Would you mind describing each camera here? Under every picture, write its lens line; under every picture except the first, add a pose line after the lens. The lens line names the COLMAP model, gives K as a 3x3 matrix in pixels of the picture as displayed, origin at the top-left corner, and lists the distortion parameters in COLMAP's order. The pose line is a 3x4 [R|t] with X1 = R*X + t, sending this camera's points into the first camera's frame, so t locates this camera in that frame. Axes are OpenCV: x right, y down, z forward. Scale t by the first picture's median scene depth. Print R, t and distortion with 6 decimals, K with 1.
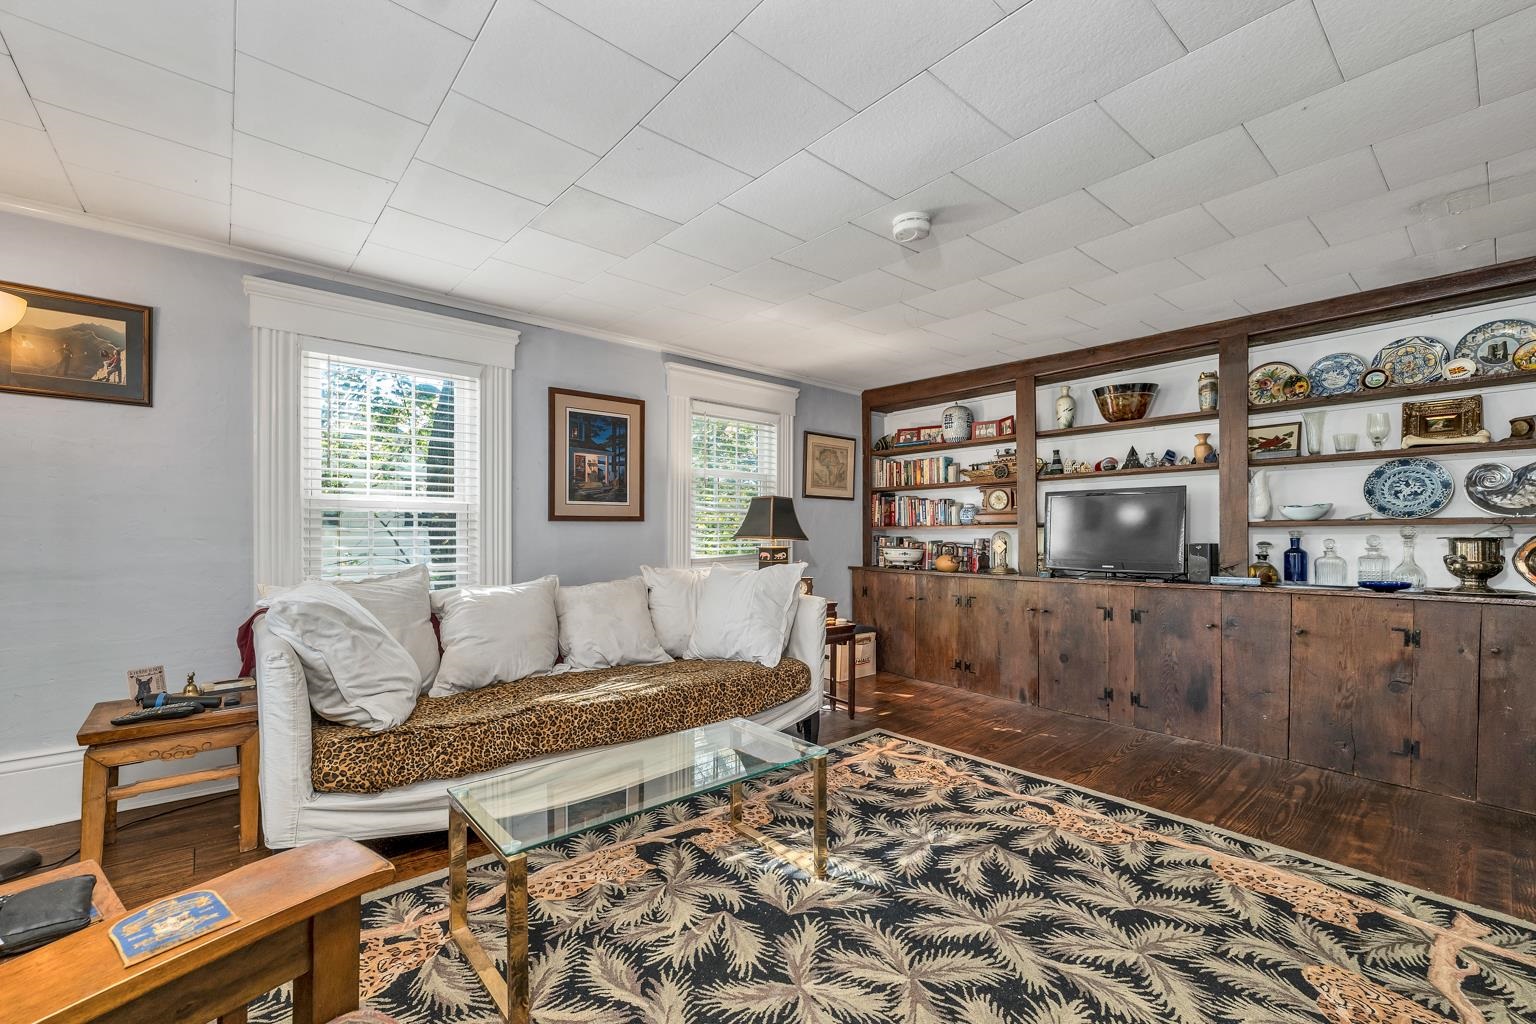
lens RADIAL K [[641.2, 0, 754.8], [0, 641.2, 540.1], [0, 0, 1]] dist [0.001325, 0.000931]
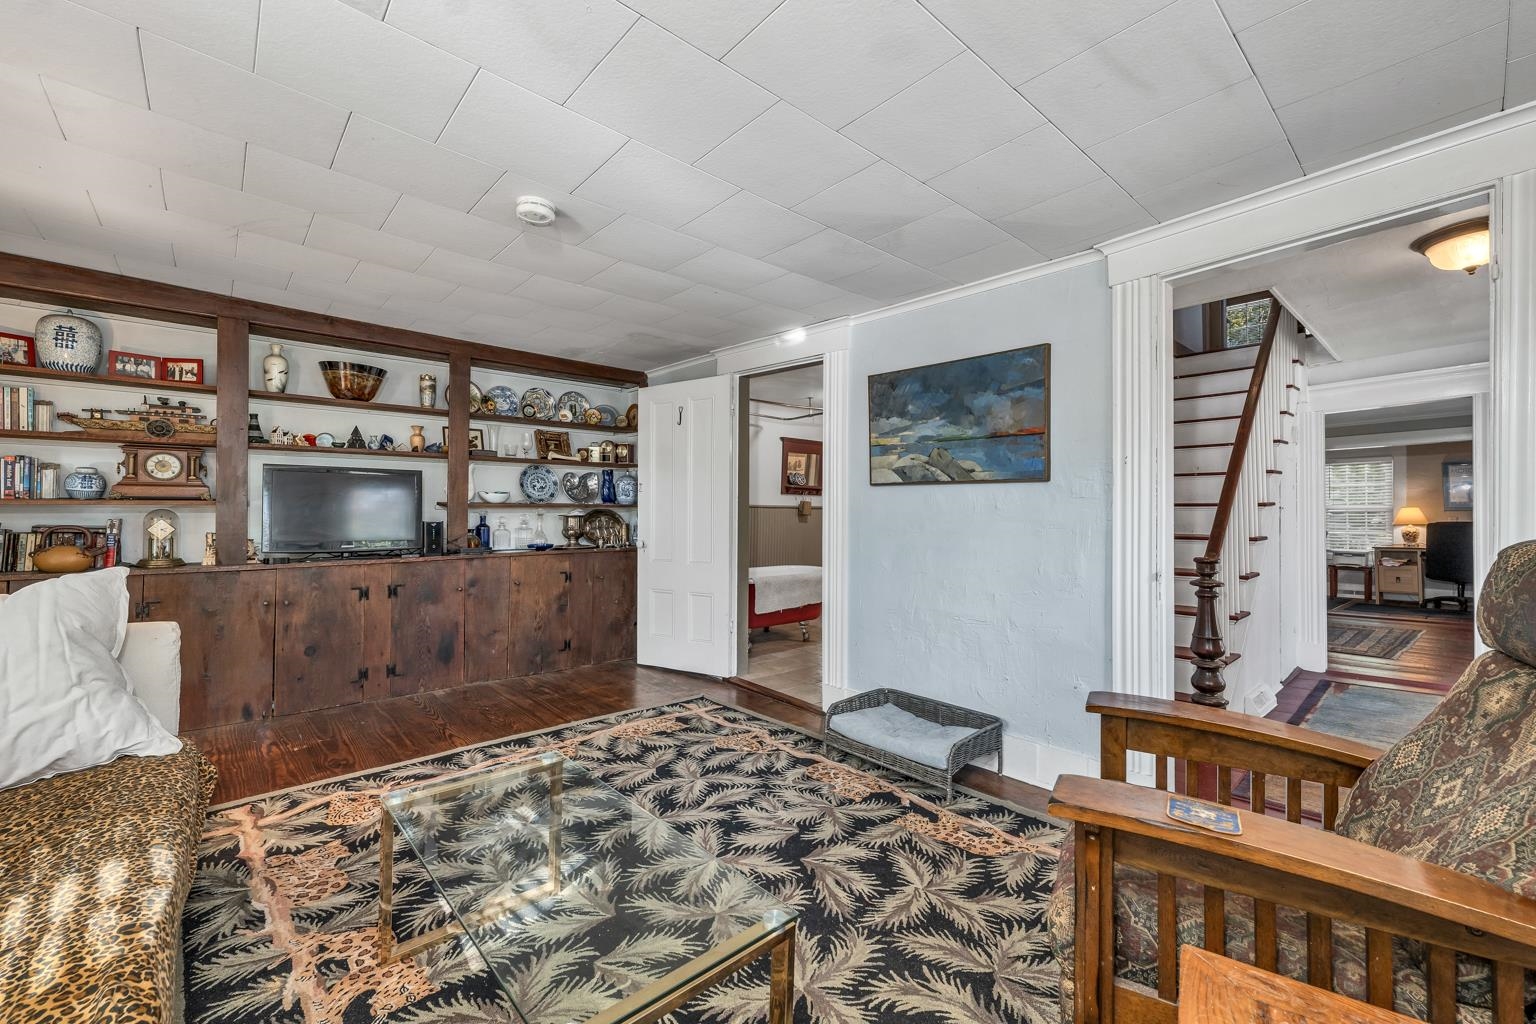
lens RADIAL K [[641.2, 0, 770.6], [0, 641.2, 506.4], [0, 0, 1]] dist [0.001325, 0.000931]
pose [[-0.039161, 0.005718, 0.999217, -0.572909], [0.003801, 0.999977, -0.005573, -0.015151], [-0.999226, 0.003579, -0.039182, 0.498612]]
